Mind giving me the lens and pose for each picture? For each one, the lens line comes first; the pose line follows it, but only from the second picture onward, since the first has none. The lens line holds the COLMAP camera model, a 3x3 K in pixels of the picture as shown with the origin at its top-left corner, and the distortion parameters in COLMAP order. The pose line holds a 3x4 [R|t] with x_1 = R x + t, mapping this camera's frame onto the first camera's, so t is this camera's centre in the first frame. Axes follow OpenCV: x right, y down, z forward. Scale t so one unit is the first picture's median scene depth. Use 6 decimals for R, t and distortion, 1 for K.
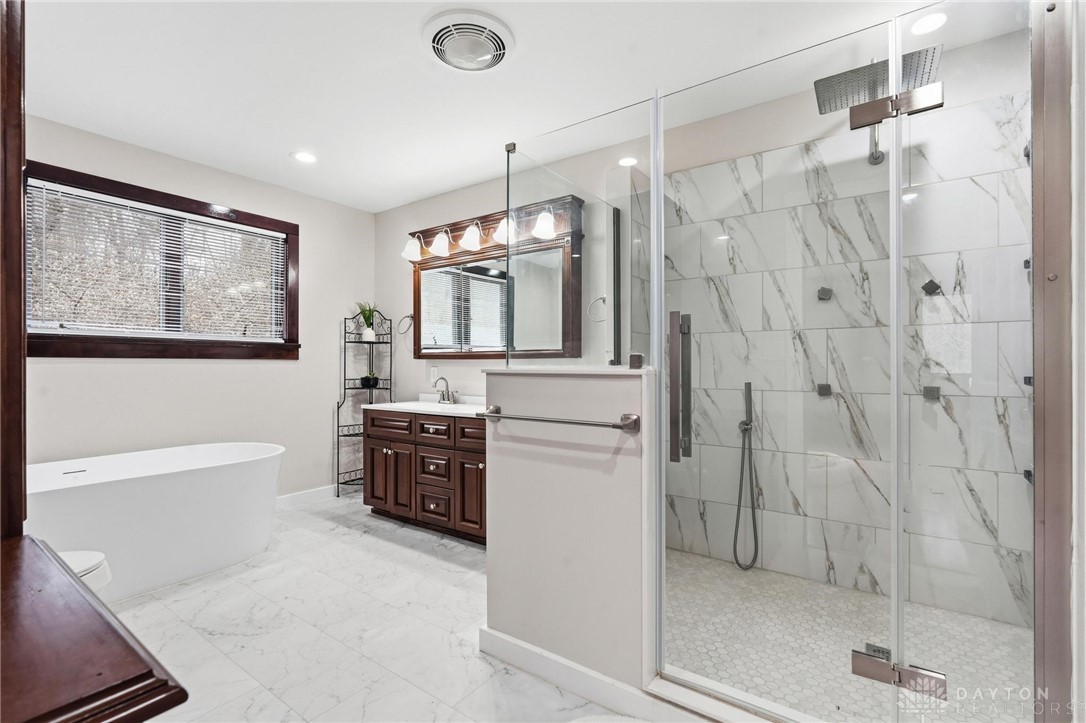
lens RADIAL K [[488.5, 0, 545.1], [0, 488.5, 363.8], [0, 0, 1]] dist [-0.001744, -0.000956]
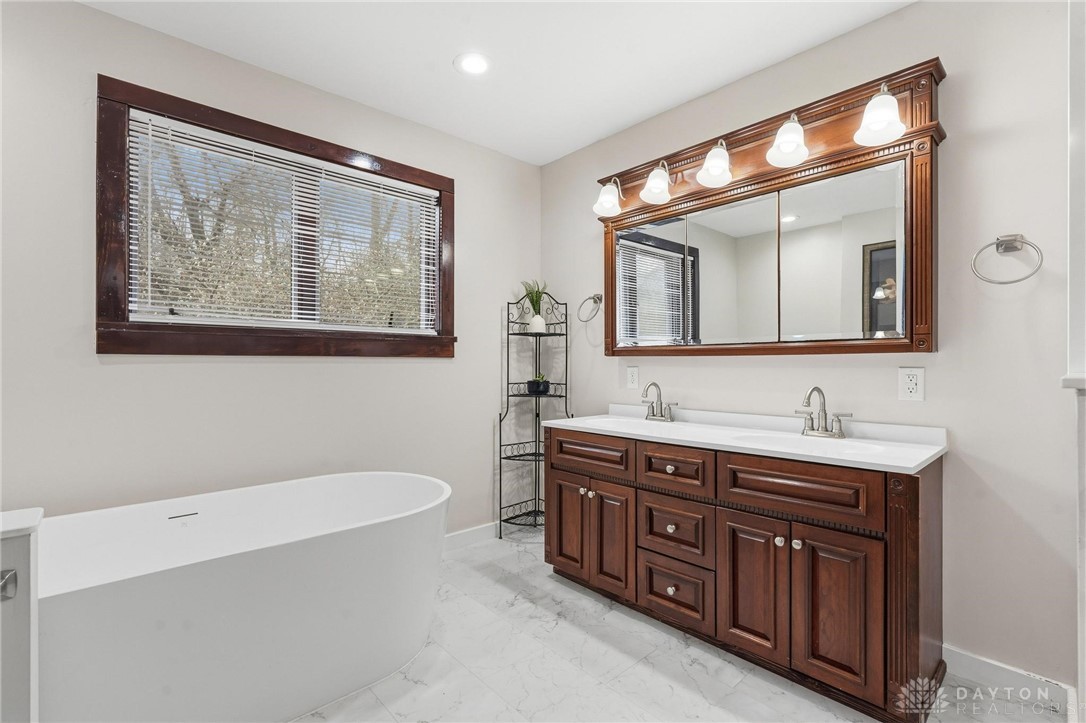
lens RADIAL K [[488.5, 0, 543.1], [0, 488.5, 362.1], [0, 0, 1]] dist [-0.001744, -0.000956]
pose [[0.977731, -0.001001, -0.209859, -0.222779], [0.000861, 0.999999, -0.000757, -0.000268], [0.209860, 0.000560, 0.977731, 0.304915]]
